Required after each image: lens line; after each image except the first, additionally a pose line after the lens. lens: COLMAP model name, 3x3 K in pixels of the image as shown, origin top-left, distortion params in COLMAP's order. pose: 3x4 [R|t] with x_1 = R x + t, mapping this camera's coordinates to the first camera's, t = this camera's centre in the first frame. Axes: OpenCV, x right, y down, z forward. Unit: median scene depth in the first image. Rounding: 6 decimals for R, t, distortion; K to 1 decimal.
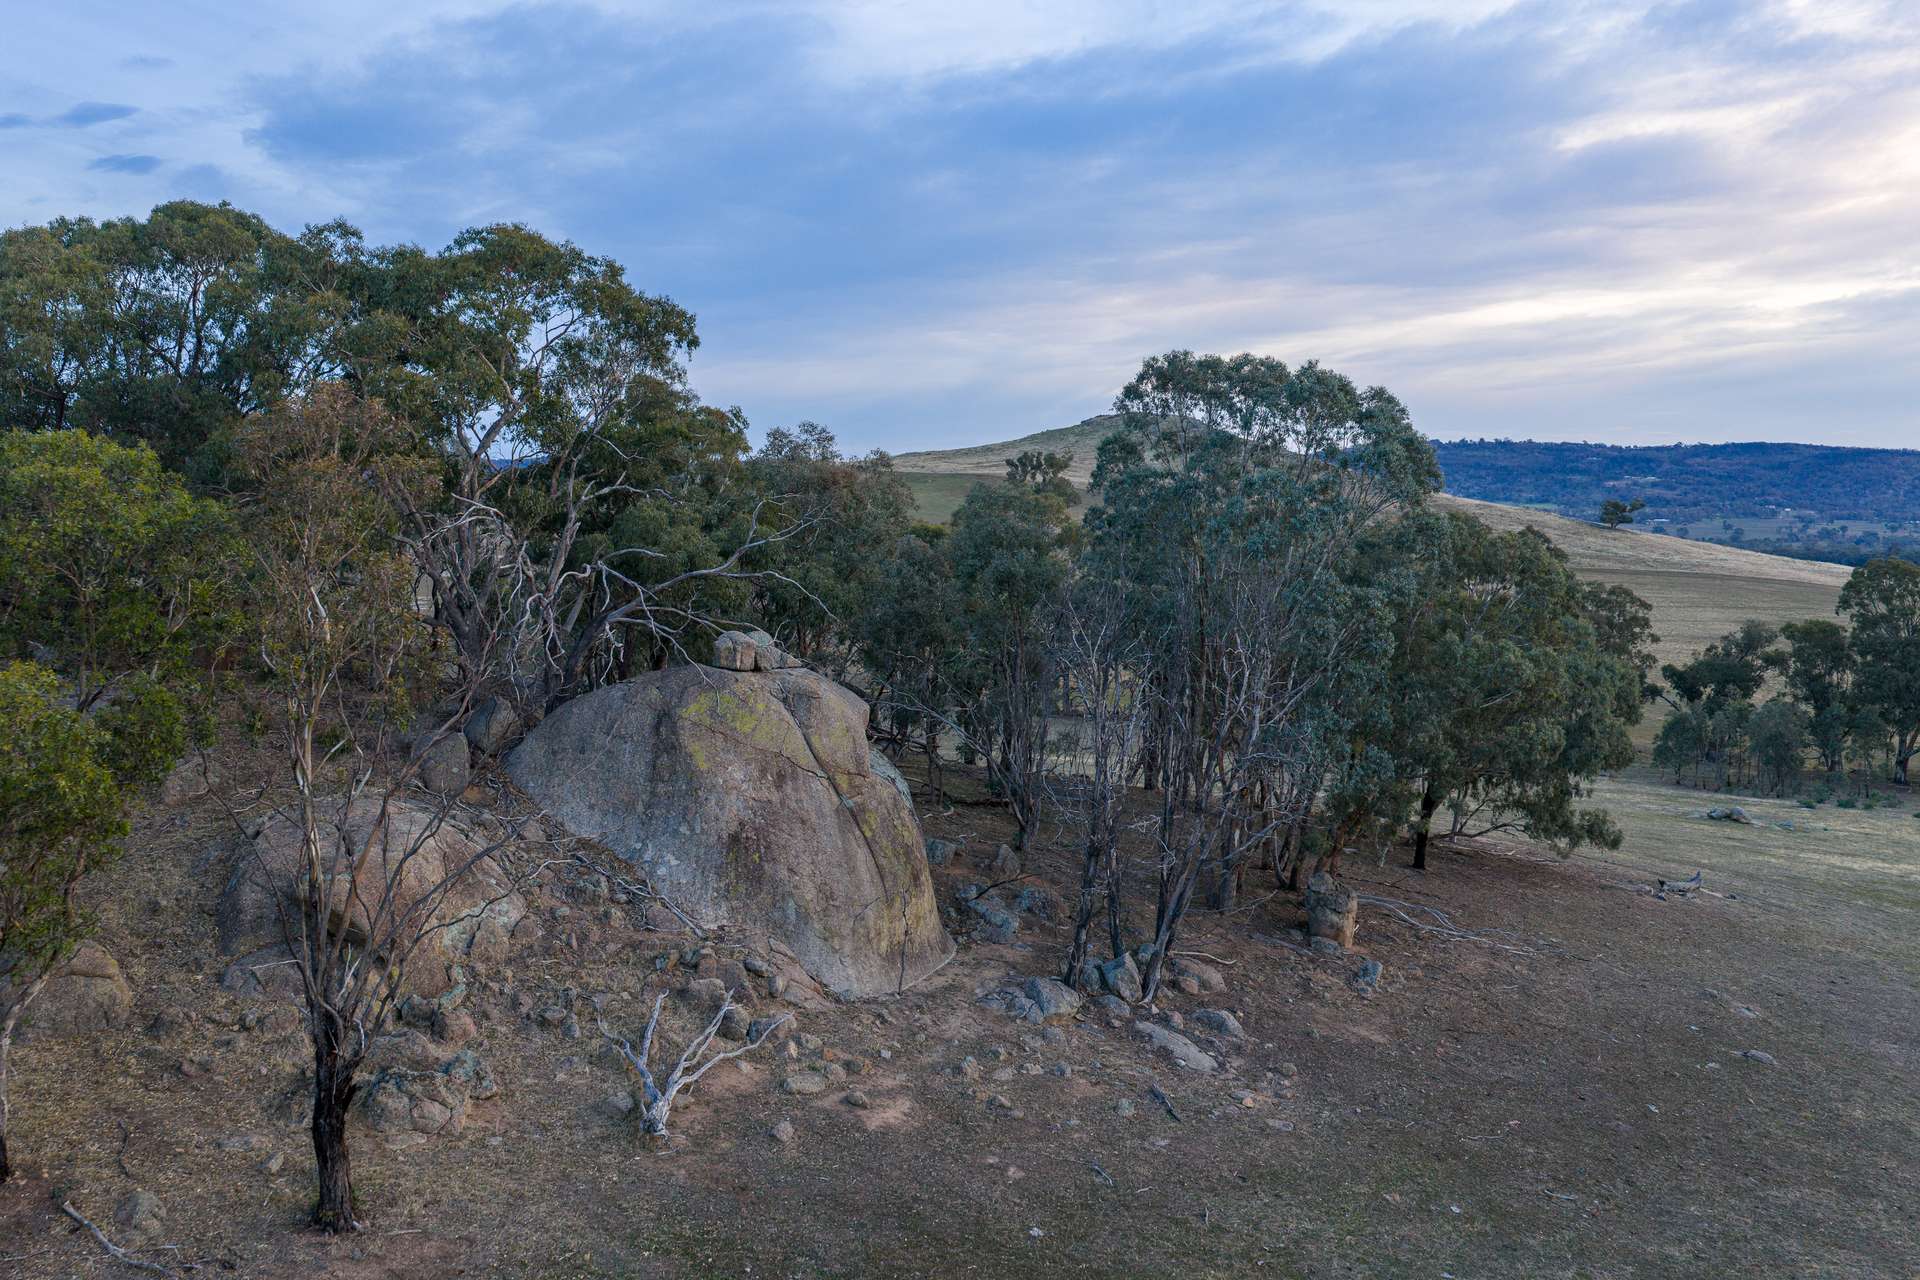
lens RADIAL K [[1579.3, 0, 955.2], [0, 1579.3, 614.1], [0, 0, 1]] dist [-0.003067, 0.001059]
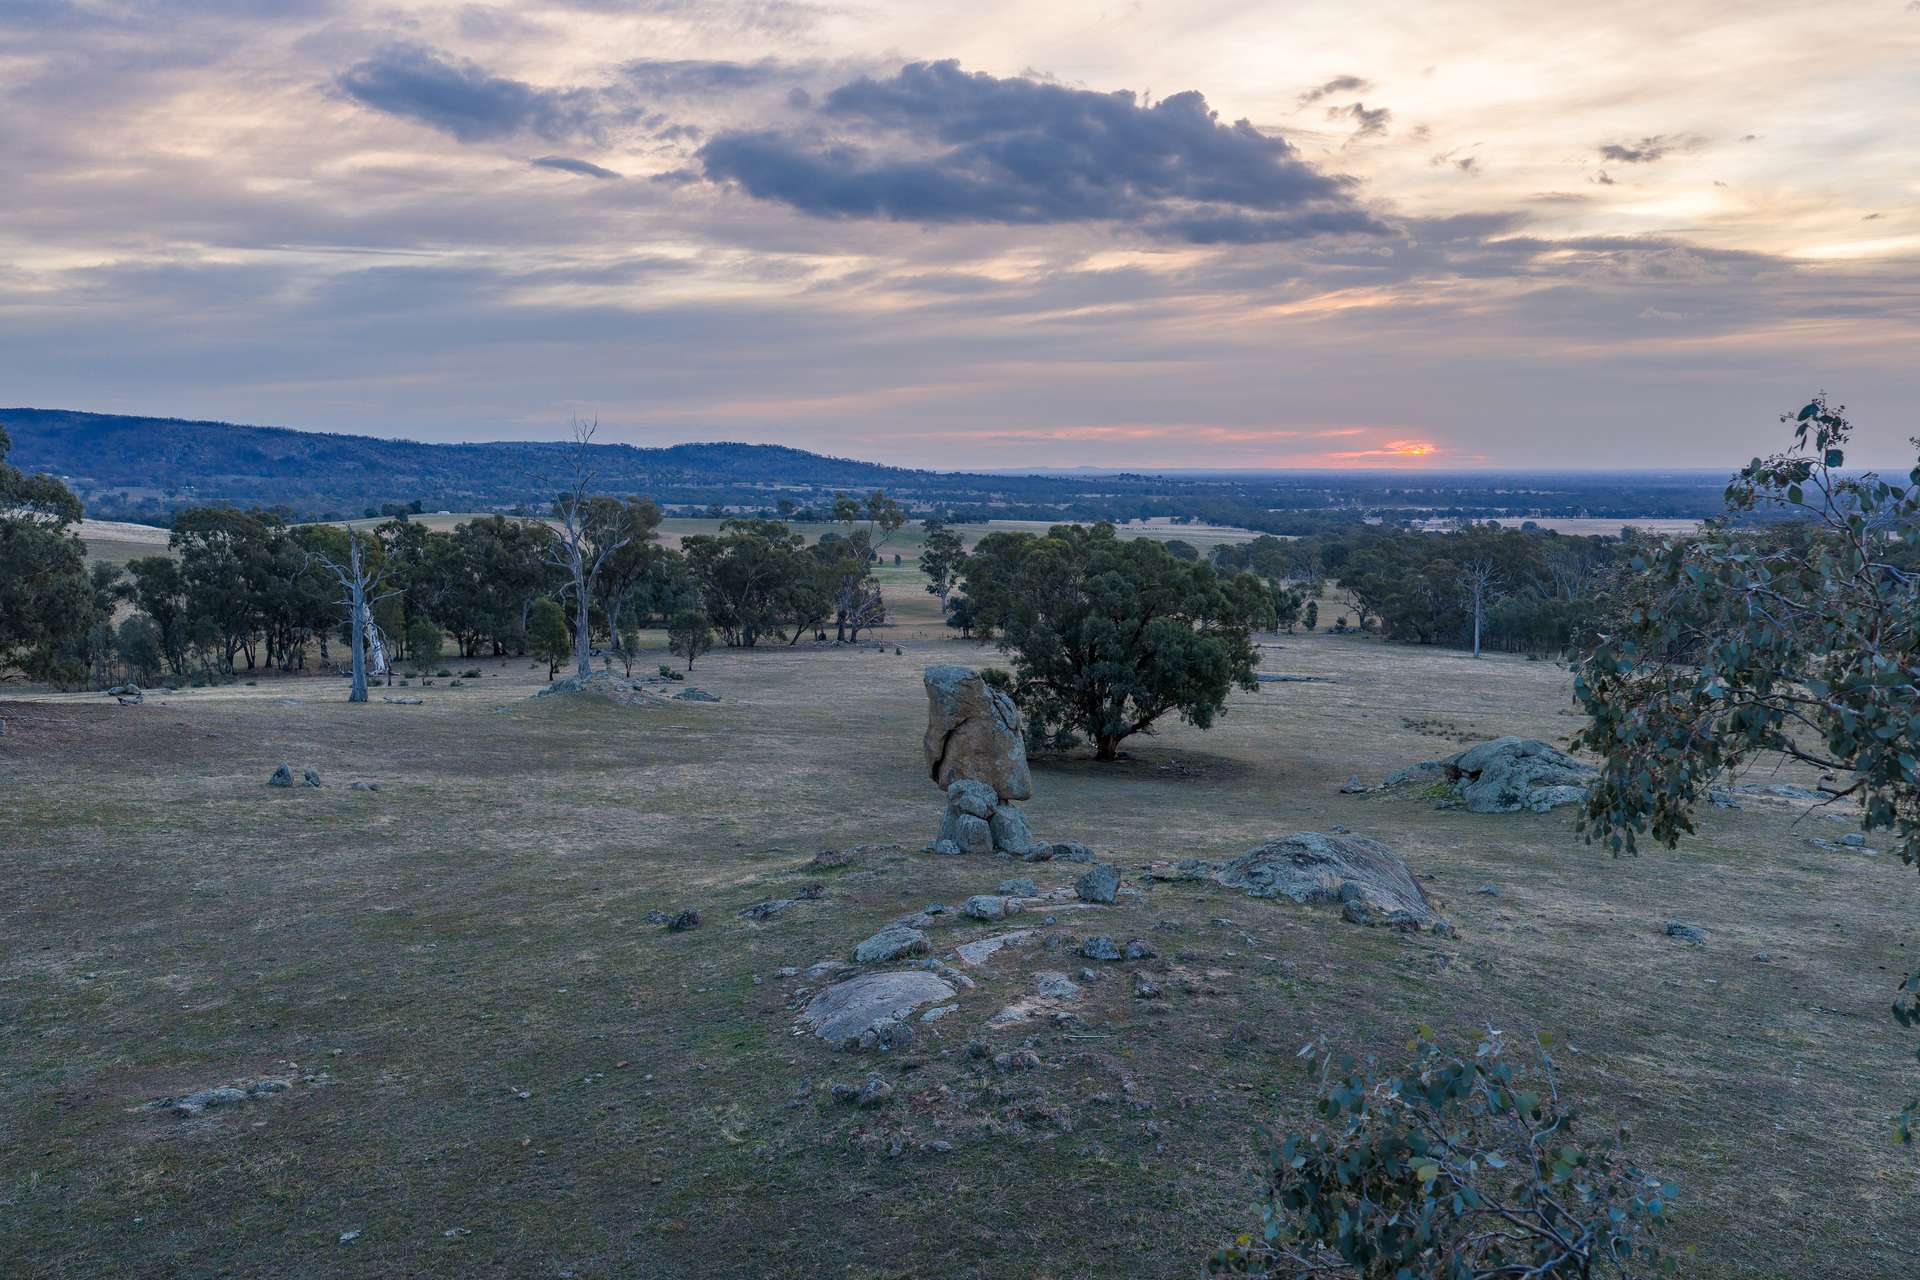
lens RADIAL K [[1579.3, 0, 955.2], [0, 1579.3, 614.1], [0, 0, 1]] dist [-0.003067, 0.001059]
pose [[0.543995, -0.089756, 0.834274, -0.160897], [0.072368, 0.995576, 0.059922, 0.020303], [-0.835962, 0.027777, 0.548084, -0.224127]]
